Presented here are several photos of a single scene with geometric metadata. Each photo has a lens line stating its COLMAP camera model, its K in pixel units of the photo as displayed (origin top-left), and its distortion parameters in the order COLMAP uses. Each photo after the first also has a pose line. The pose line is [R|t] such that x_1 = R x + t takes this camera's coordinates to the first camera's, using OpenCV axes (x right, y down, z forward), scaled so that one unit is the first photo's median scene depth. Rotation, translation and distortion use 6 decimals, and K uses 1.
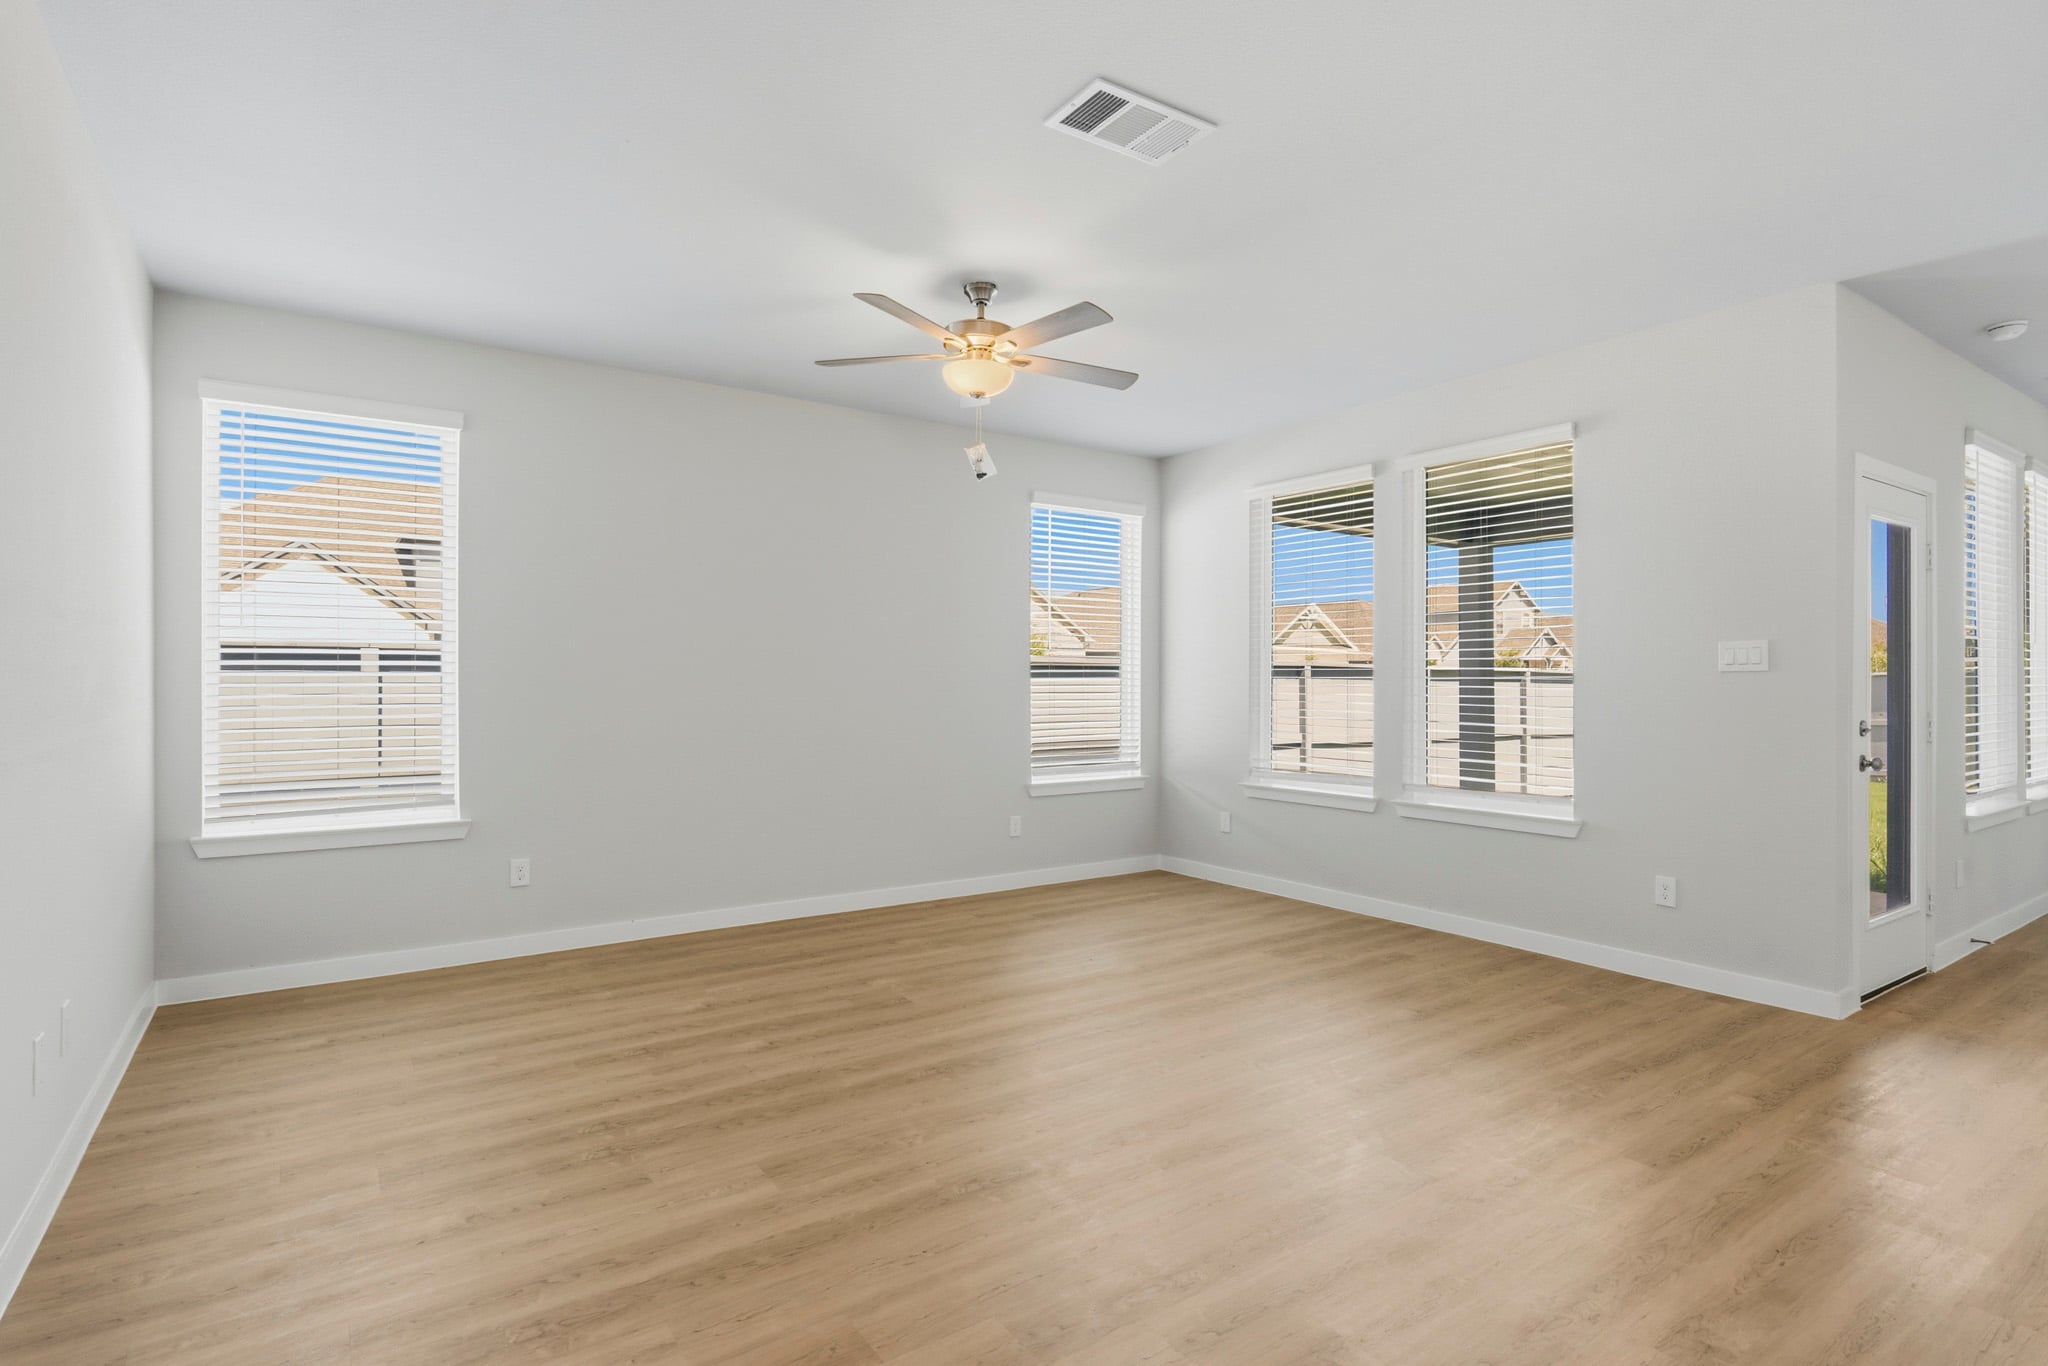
lens RADIAL K [[1017.3, 0, 1034.1], [0, 1017.3, 675.0], [0, 0, 1]] dist [0.001013, 0.001355]
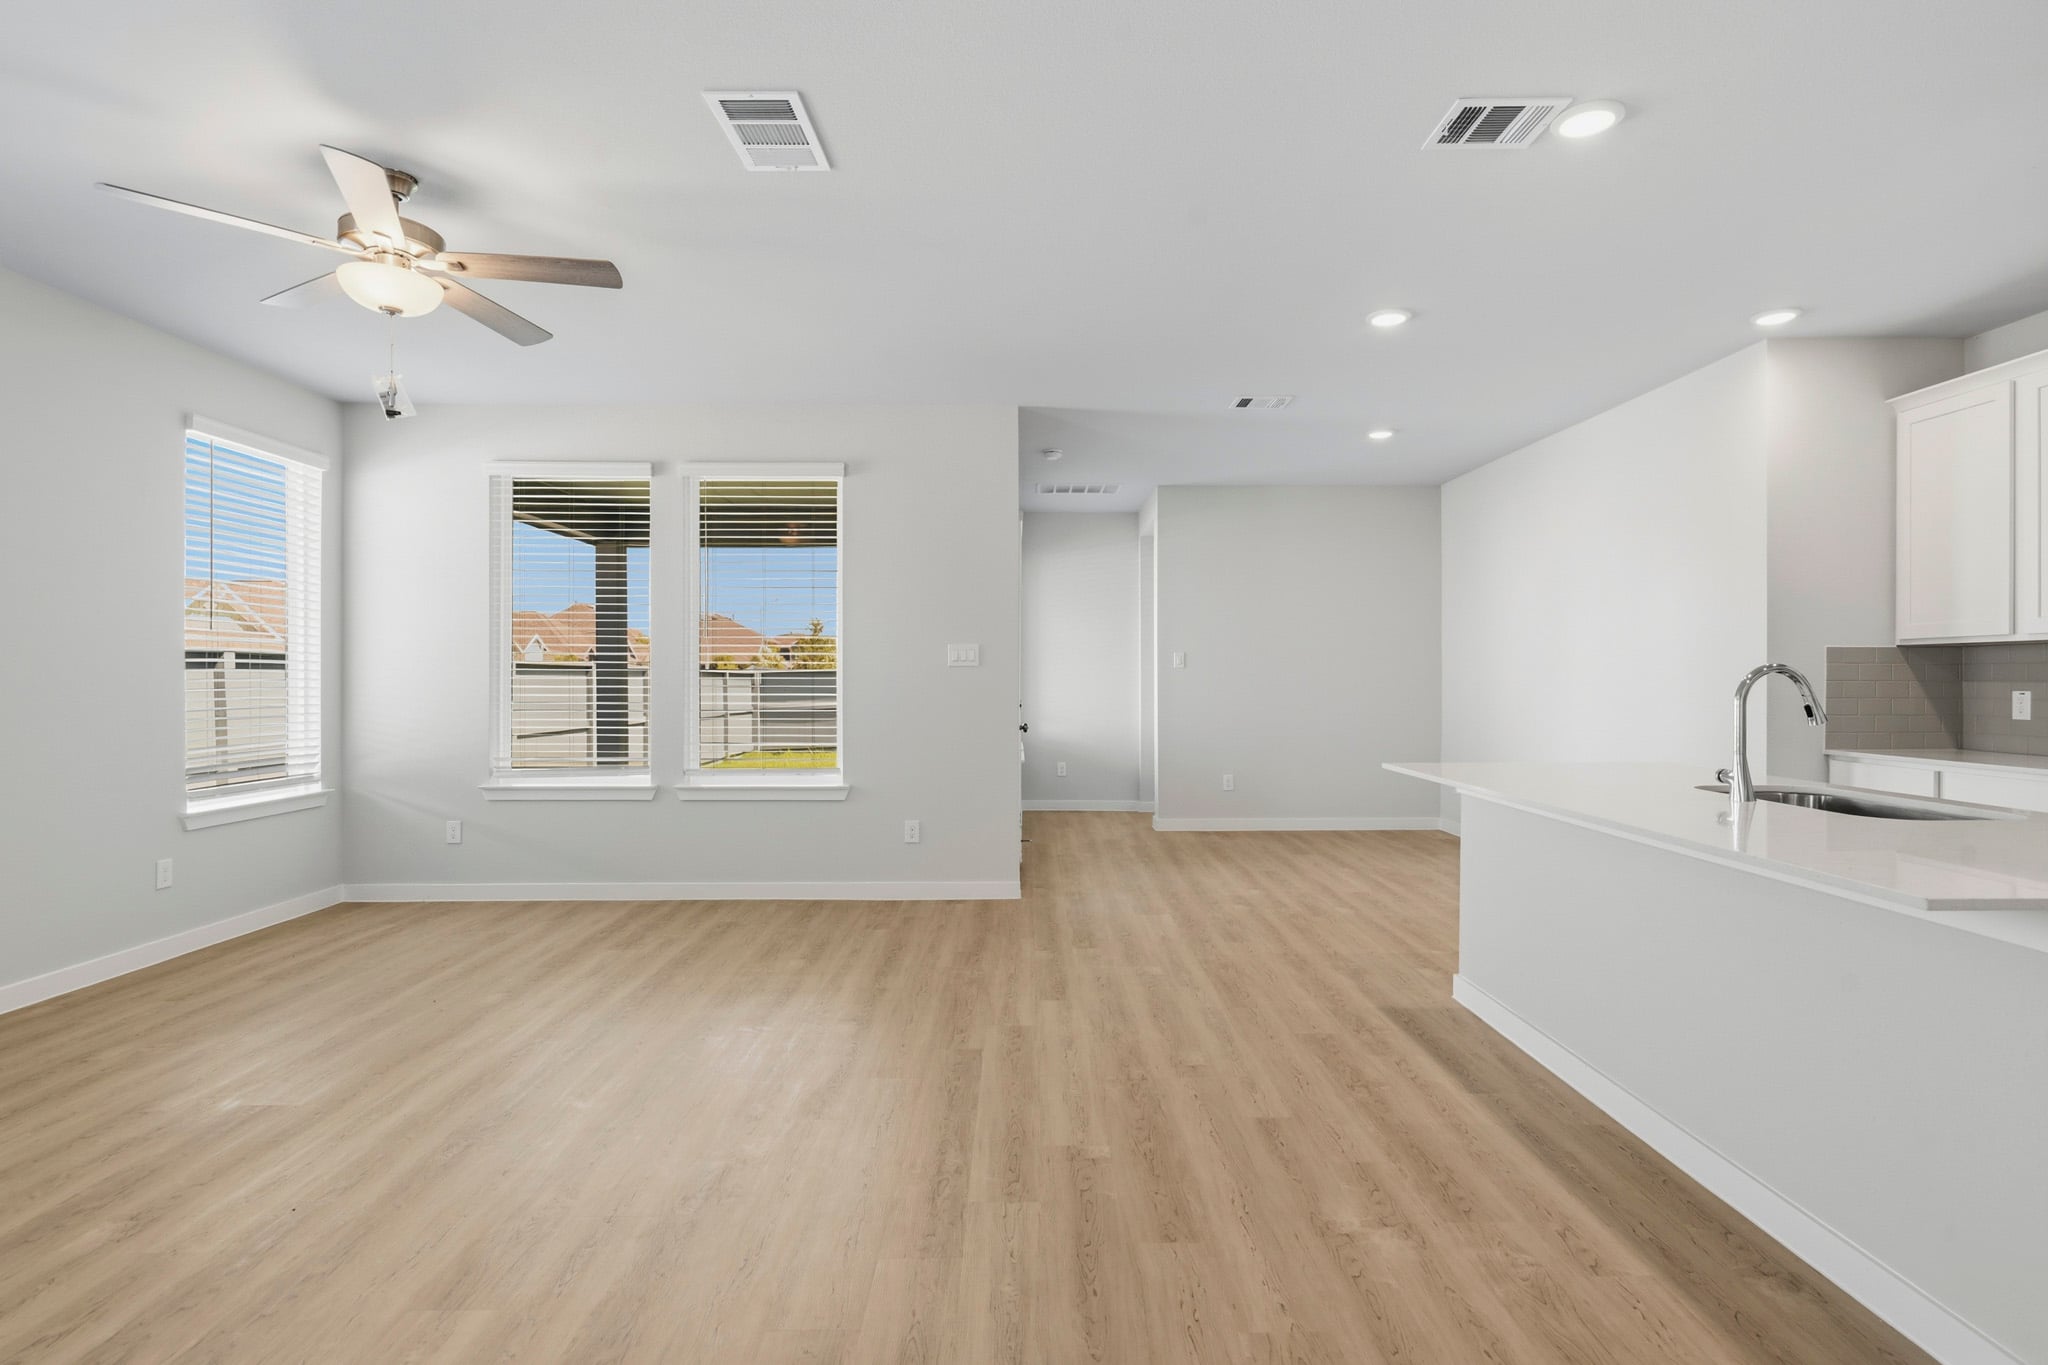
lens RADIAL K [[1019.6, 0, 1032.9], [0, 1019.6, 686.0], [0, 0, 1]] dist [0.004518, 0.000135]
pose [[0.563302, -0.008828, 0.826204, -0.315335], [-0.004590, 0.999894, 0.013813, 0.002567], [-0.826238, -0.011573, 0.563202, 0.097151]]
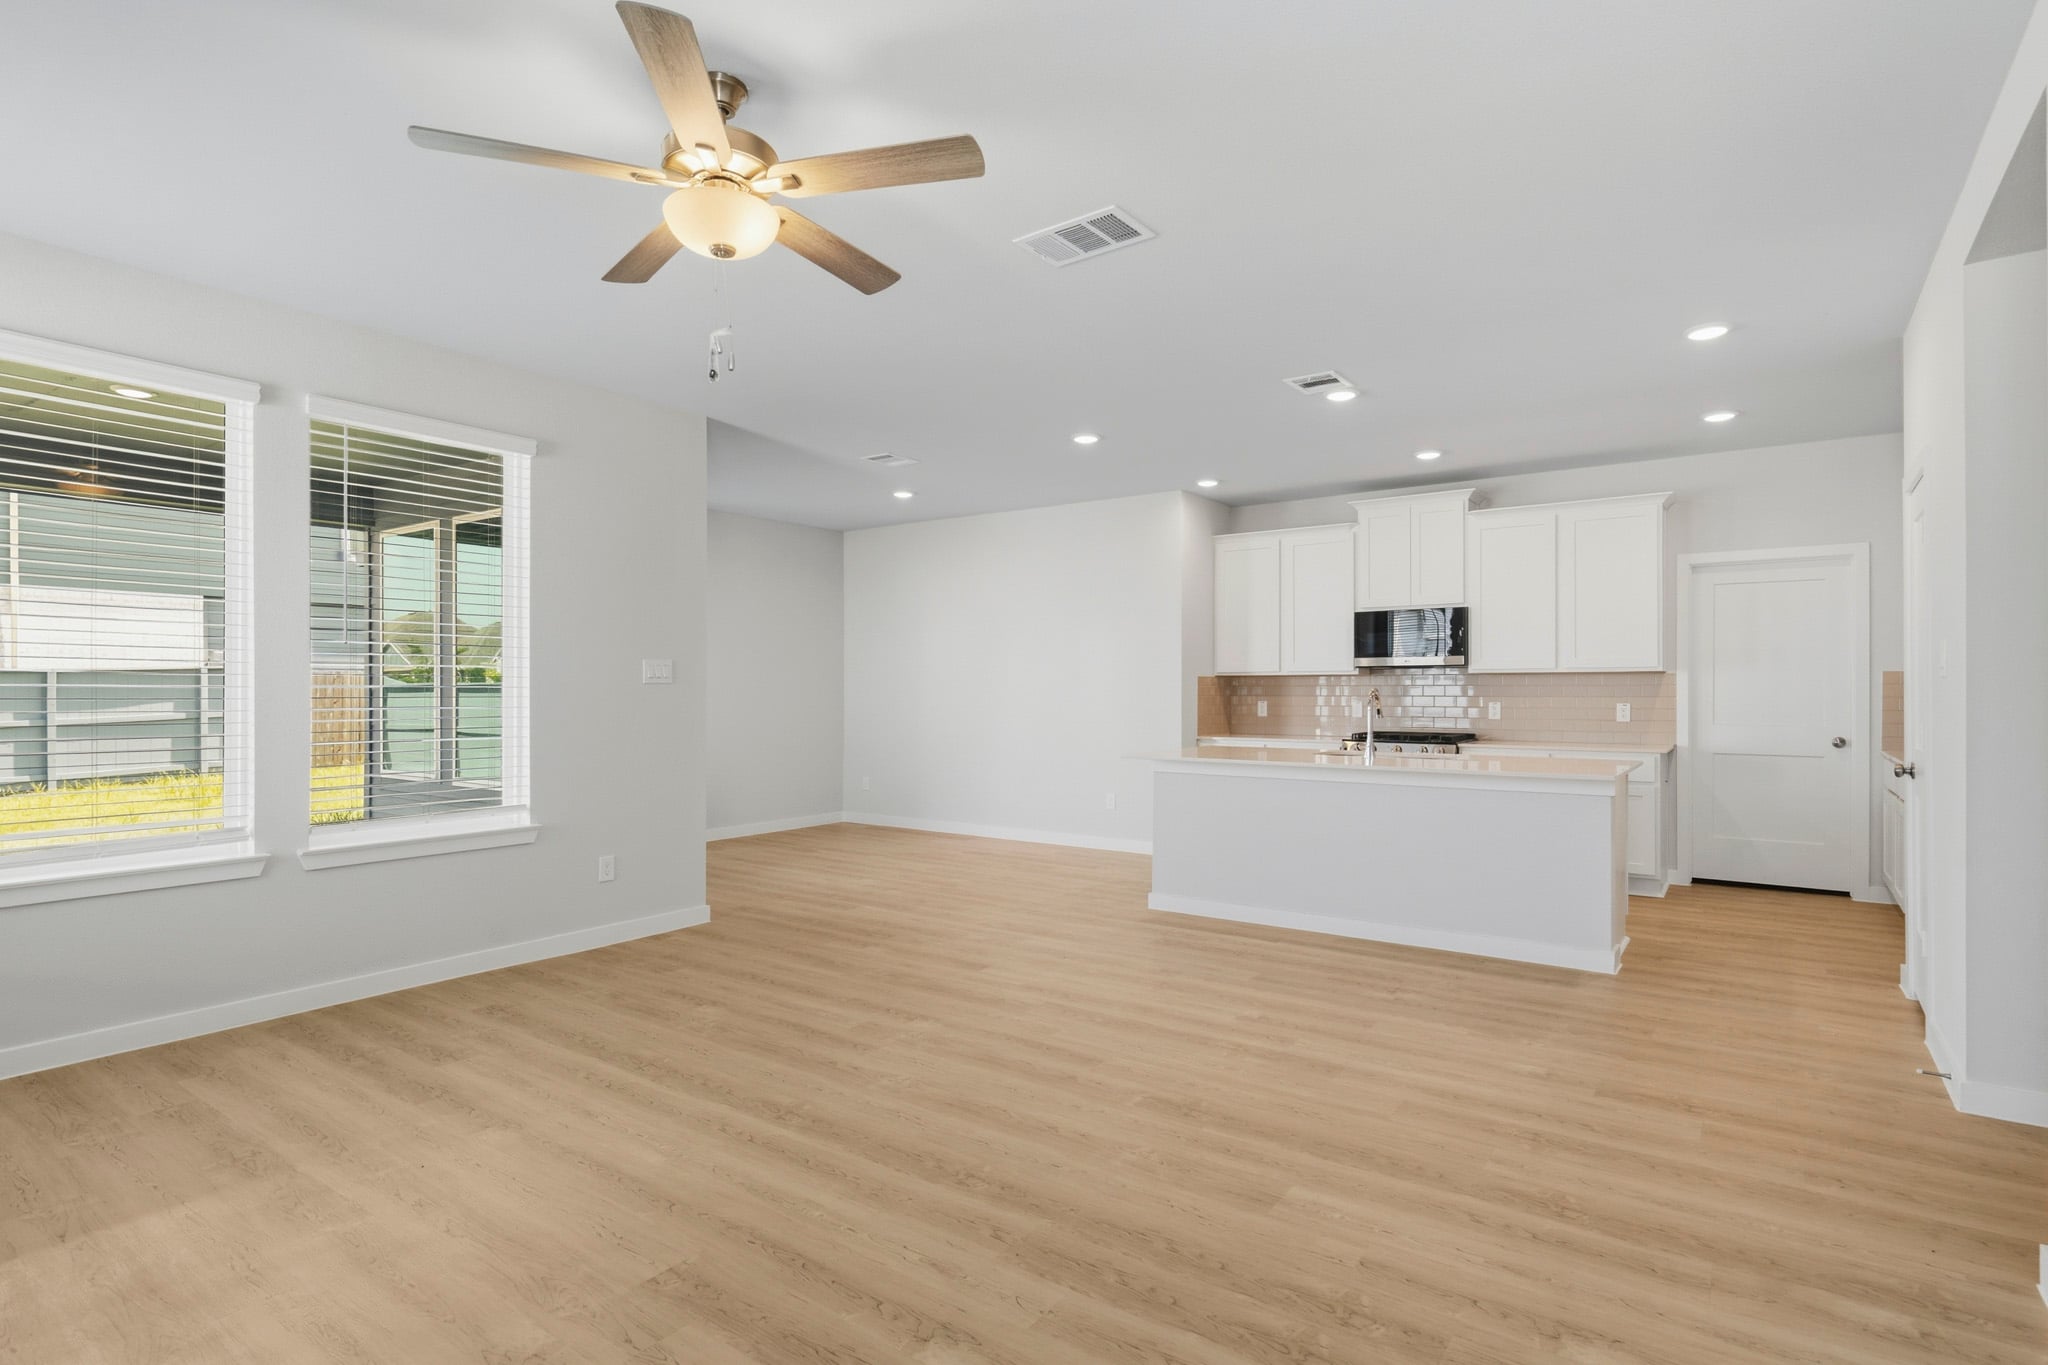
lens RADIAL K [[1019.6, 0, 1032.9], [0, 1019.6, 686.0], [0, 0, 1]] dist [0.004518, 0.000135]
pose [[-0.333865, 0.003644, 0.942614, -0.536048], [-0.006901, 0.999956, -0.006310, 0.003522], [-0.942596, -0.008612, -0.333825, 0.751826]]
